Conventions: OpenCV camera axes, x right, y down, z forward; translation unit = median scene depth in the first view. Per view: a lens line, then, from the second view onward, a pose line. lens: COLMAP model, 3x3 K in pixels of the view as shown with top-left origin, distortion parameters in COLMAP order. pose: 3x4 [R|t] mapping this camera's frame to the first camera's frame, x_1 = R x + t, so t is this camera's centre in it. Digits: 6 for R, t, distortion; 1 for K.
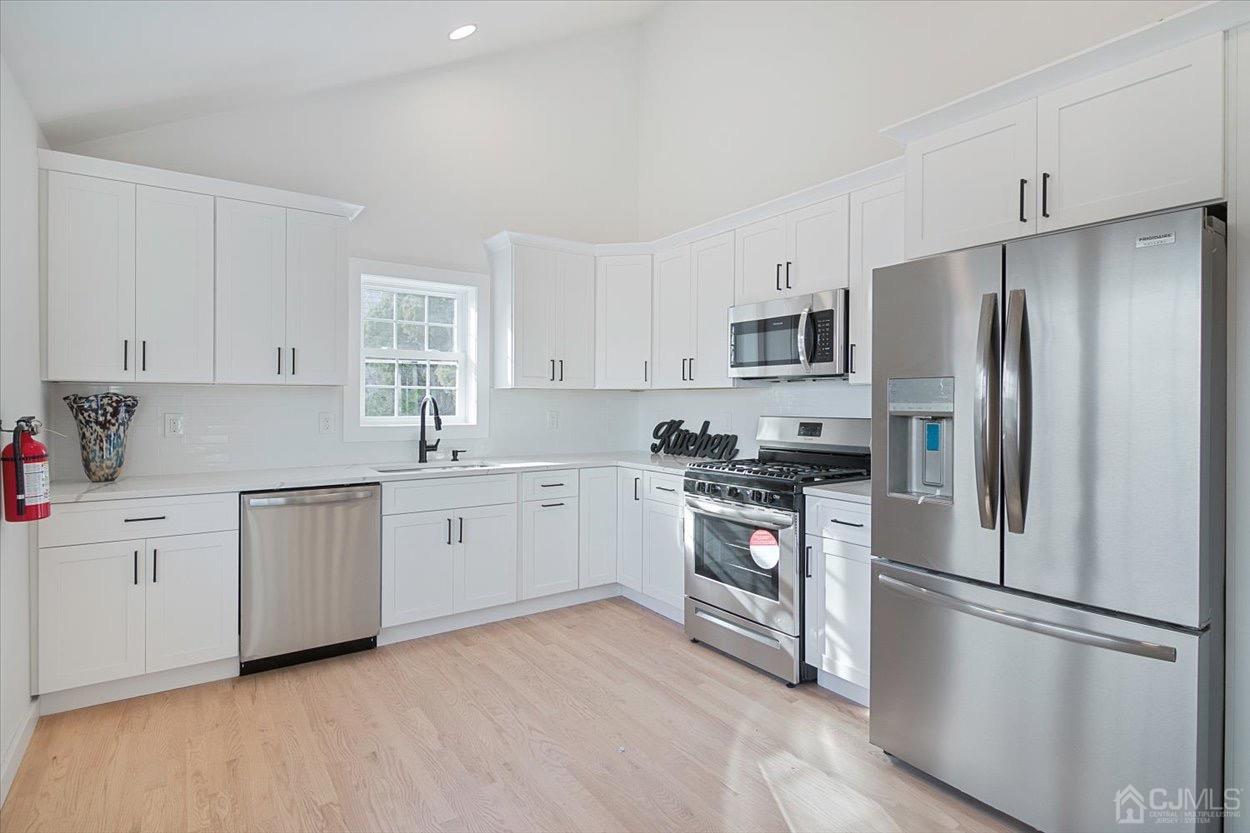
lens RADIAL K [[628.9, 0, 626.7], [0, 628.9, 404.2], [0, 0, 1]] dist [0.017390, -0.011494]
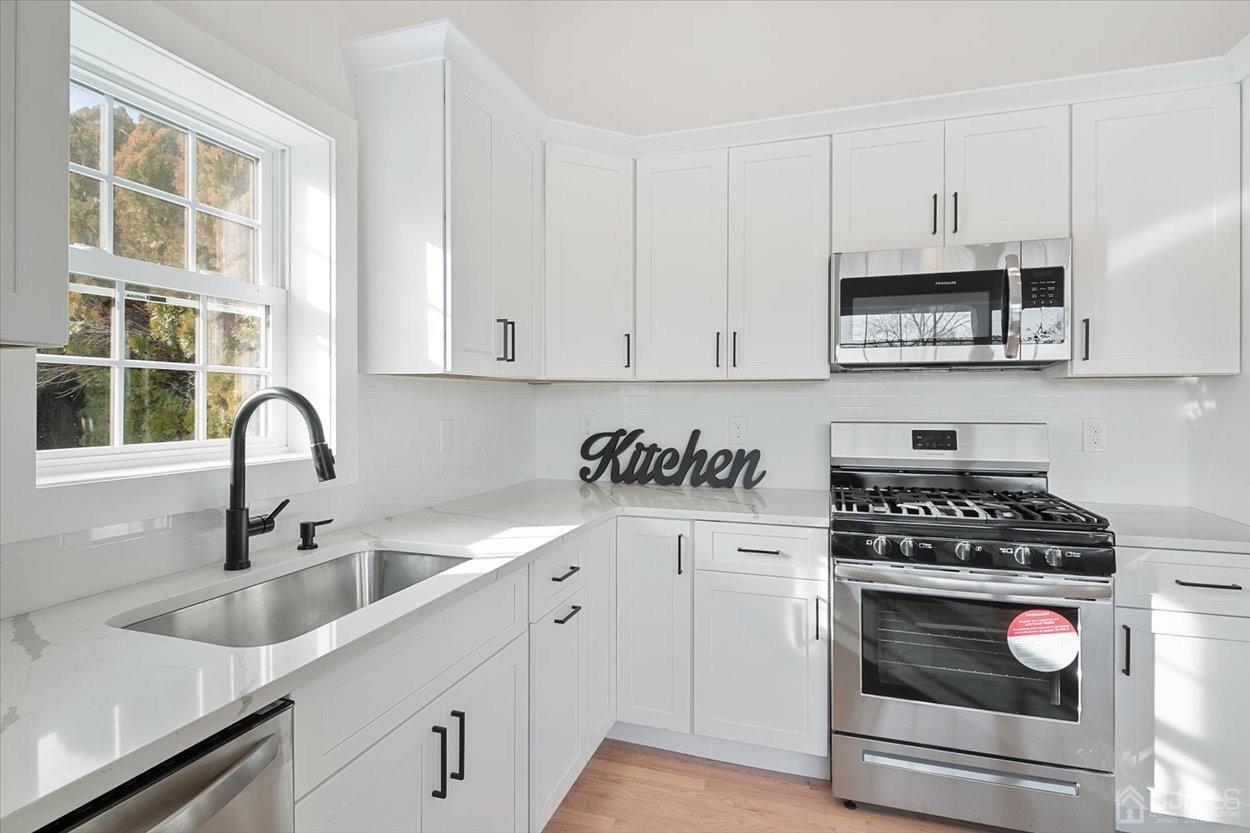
lens RADIAL K [[628.9, 0, 626.7], [0, 628.9, 404.2], [0, 0, 1]] dist [0.017390, -0.011494]
pose [[0.801785, -0.006415, 0.597578, -0.423150], [0.004668, 0.999979, 0.004471, -0.005235], [-0.597595, -0.000795, 0.801798, 0.660922]]
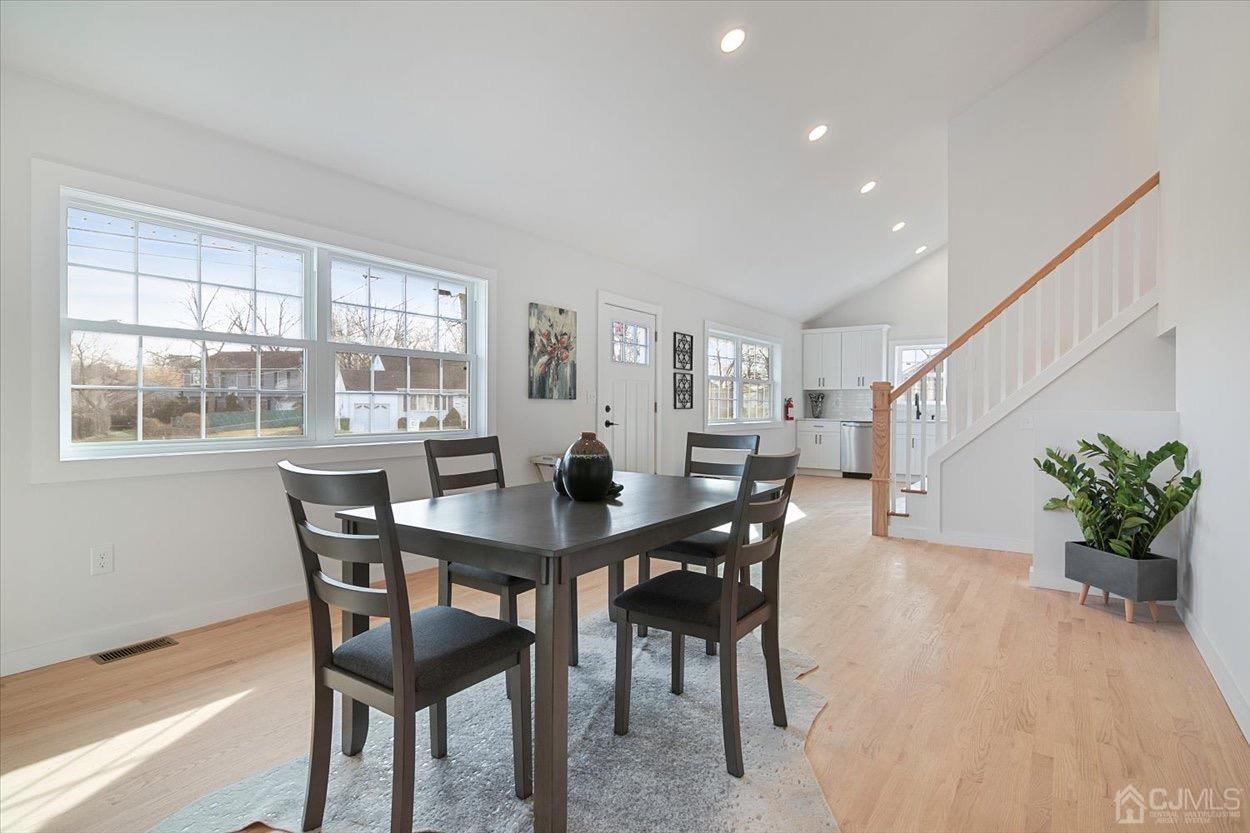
lens RADIAL K [[628.9, 0, 626.7], [0, 628.9, 404.2], [0, 0, 1]] dist [0.017390, -0.011494]
pose [[0.340386, -0.000992, -0.940285, 1.875930], [-0.008449, 0.999956, -0.004114, 0.061496], [0.940248, 0.009345, 0.340362, -1.059654]]
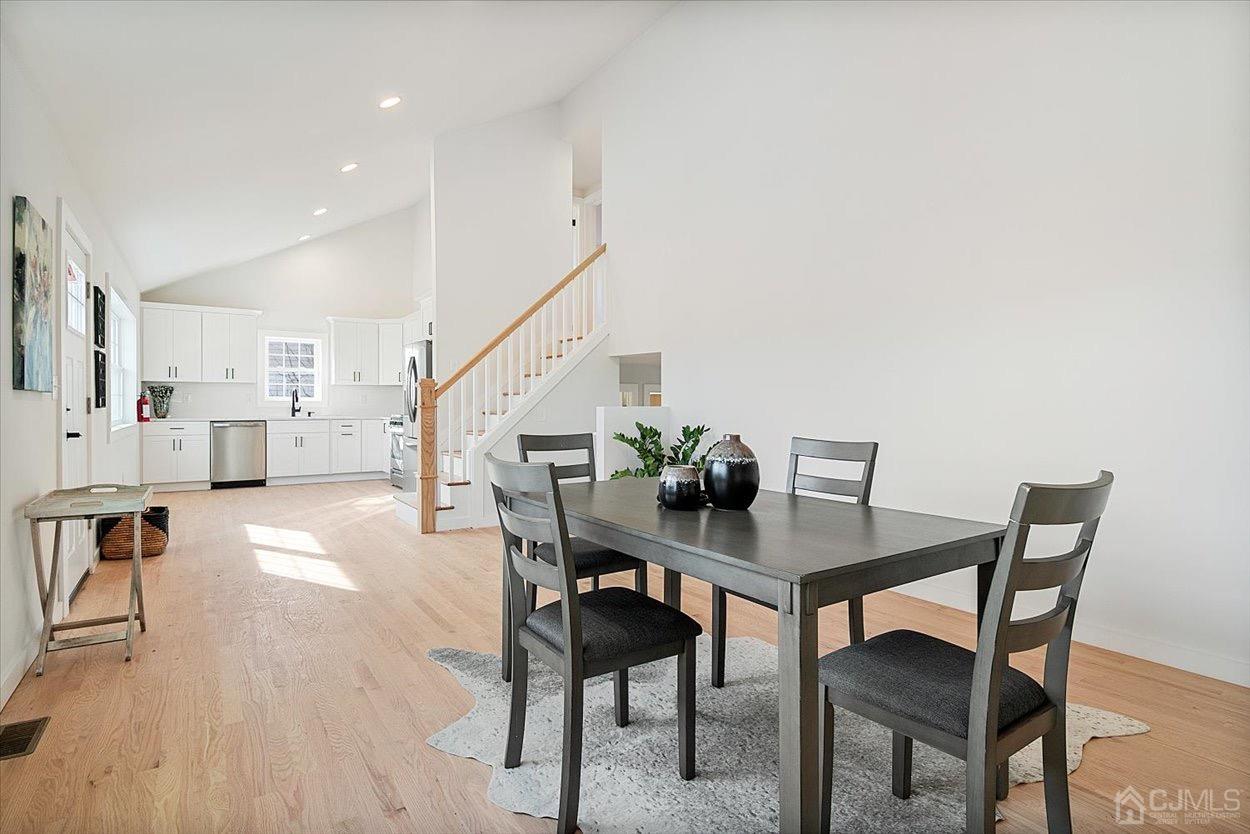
lens RADIAL K [[608.2, 0, 630.2], [0, 608.2, 409.5], [0, 0, 1]] dist [0.001464, -0.009574]
pose [[0.999992, 0.000086, 0.003883, 1.064573], [-0.000107, 0.999985, 0.005503, 0.063256], [-0.003883, -0.005503, 0.999977, -1.458384]]
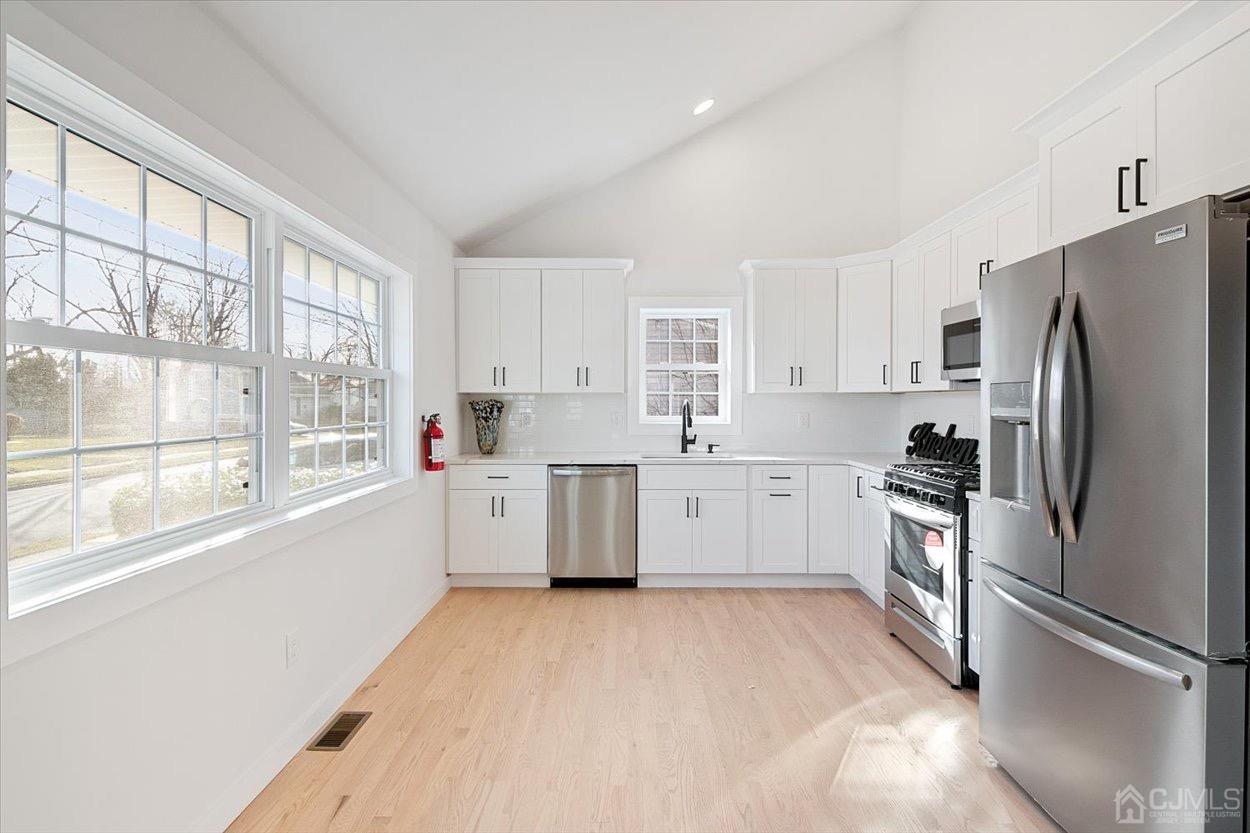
lens RADIAL K [[628.9, 0, 626.7], [0, 628.9, 404.2], [0, 0, 1]] dist [0.017390, -0.011494]
pose [[0.820339, -0.000300, -0.571878, 0.350198], [-0.000049, 1.000000, -0.000595, -0.004455], [0.571878, 0.000516, 0.820338, -0.110623]]
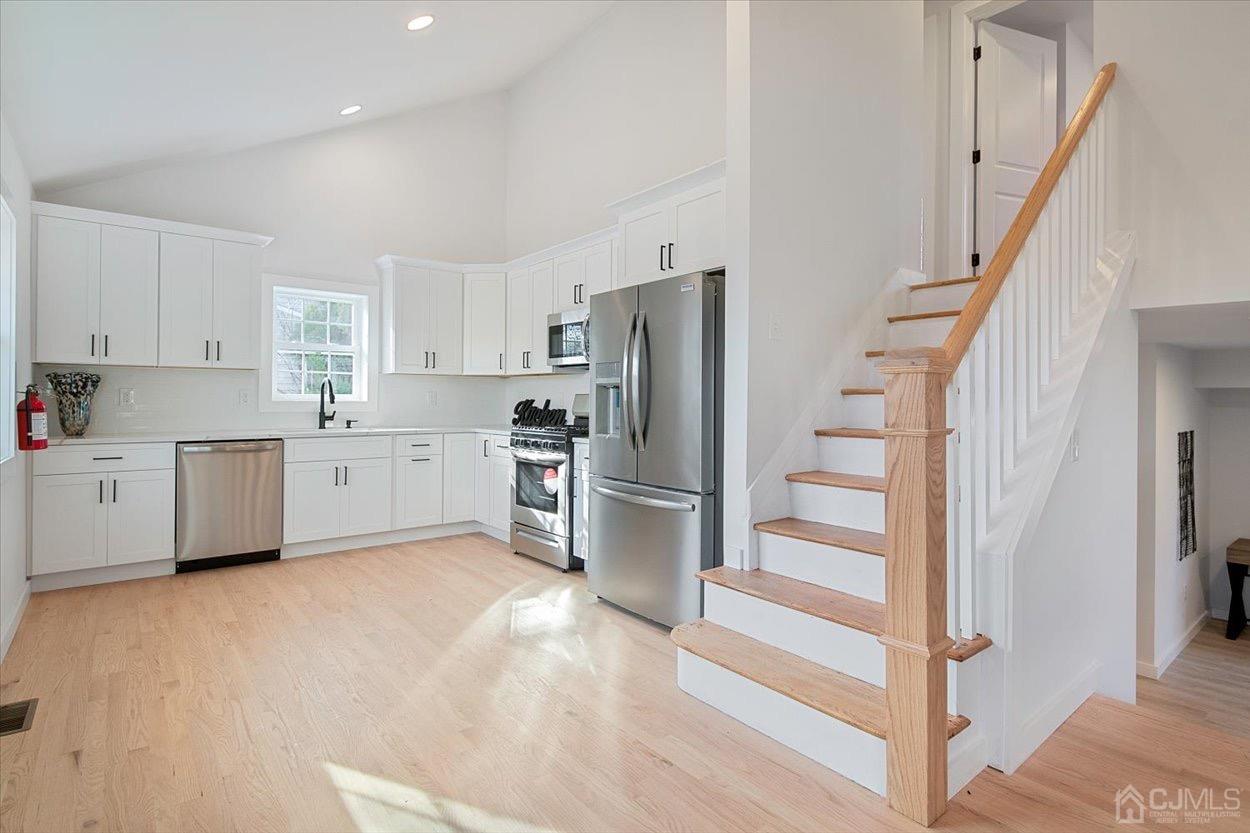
lens RADIAL K [[623.9, 0, 626.2], [0, 623.9, 397.0], [0, 0, 1]] dist [0.014577, -0.010872]
pose [[0.997696, 0.003059, 0.067776, 0.260669], [-0.002651, 0.999978, -0.006112, 0.037692], [-0.067794, 0.005919, 0.997682, -0.411446]]
